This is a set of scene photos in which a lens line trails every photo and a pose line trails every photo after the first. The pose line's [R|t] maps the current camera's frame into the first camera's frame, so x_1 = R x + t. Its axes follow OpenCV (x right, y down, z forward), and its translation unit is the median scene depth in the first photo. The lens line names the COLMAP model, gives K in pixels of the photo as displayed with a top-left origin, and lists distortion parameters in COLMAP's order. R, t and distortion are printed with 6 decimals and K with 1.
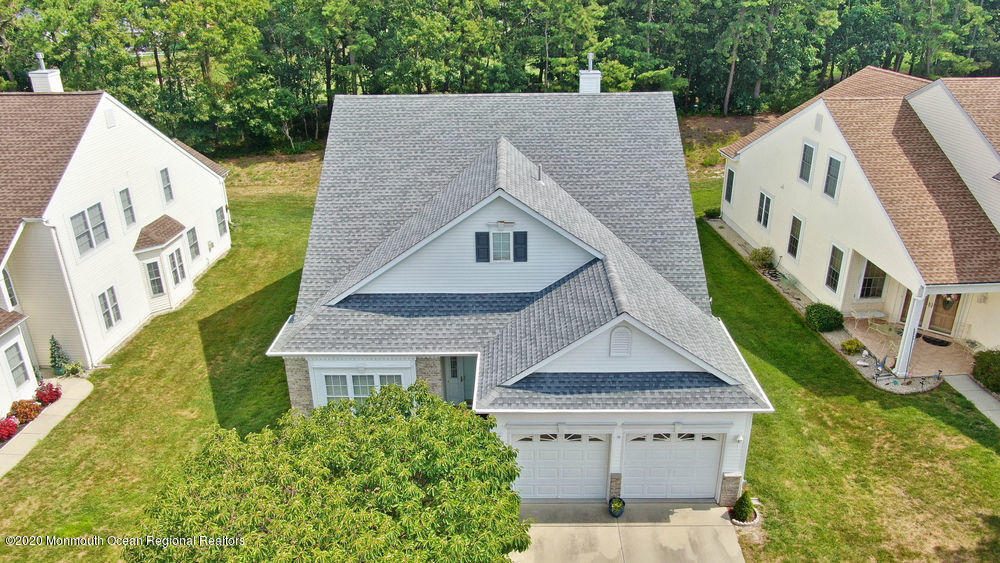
lens RADIAL K [[715.7, 0, 500.5], [0, 715.7, 284.3], [0, 0, 1]] dist [-0.020928, 0.008521]
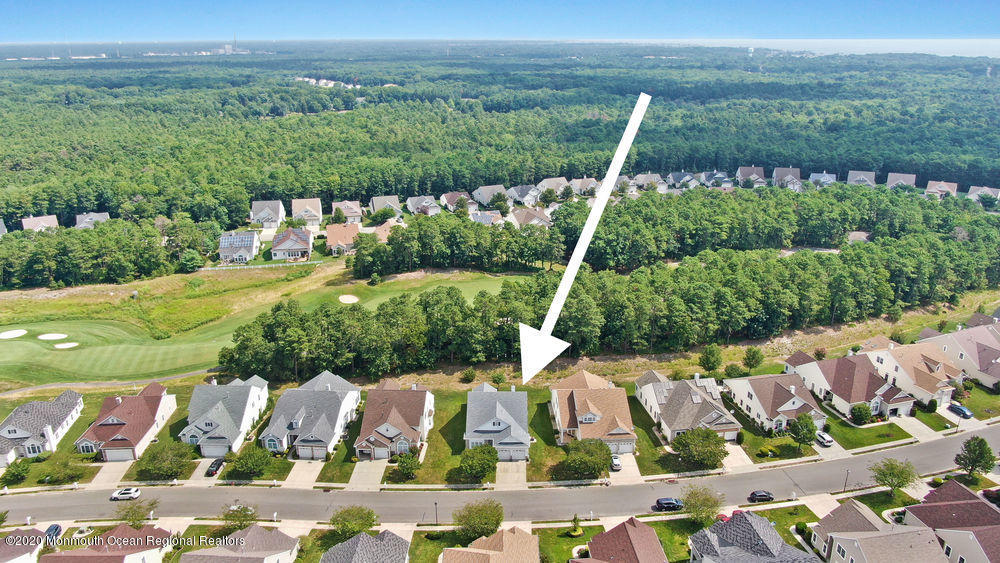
lens RADIAL K [[715.7, 0, 501.1], [0, 715.7, 283.0], [0, 0, 1]] dist [-0.020928, 0.008521]
pose [[0.999980, 0.006194, -0.001608, 0.044236], [-0.006303, 0.996777, -0.079980, -0.799426], [0.001108, 0.079989, 0.996795, -5.623567]]
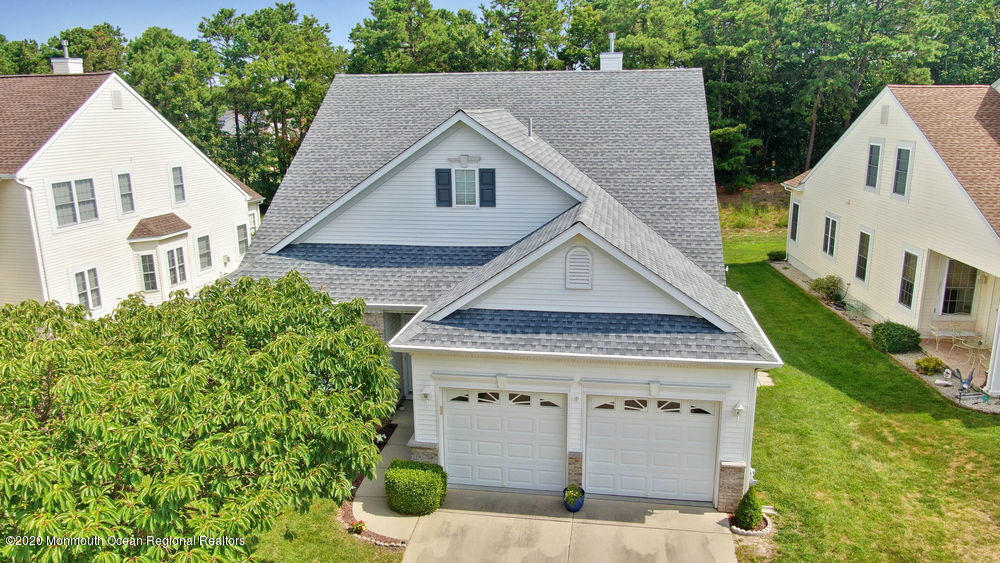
lens RADIAL K [[715.7, 0, 502.7], [0, 715.7, 287.3], [0, 0, 1]] dist [-0.020928, 0.008521]
pose [[0.989705, 0.036702, -0.138336, 0.151667], [-0.059052, 0.985169, -0.161103, 0.180153], [0.130372, 0.167613, 0.977194, 0.180132]]
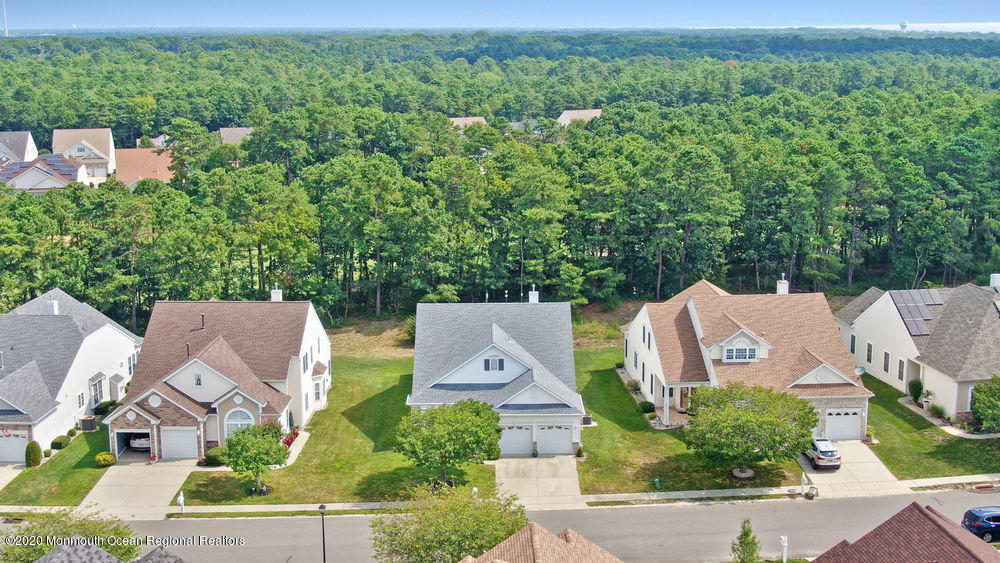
lens RADIAL K [[1263.9, 0, 500.2], [0, 1263.9, 281.4], [0, 0, 1]] dist [0.025779, 0.000000]
pose [[0.999772, 0.001932, 0.021271, -0.069182], [0.002637, 0.977107, -0.212732, 0.584985], [-0.021195, 0.212739, 0.976879, -3.318056]]
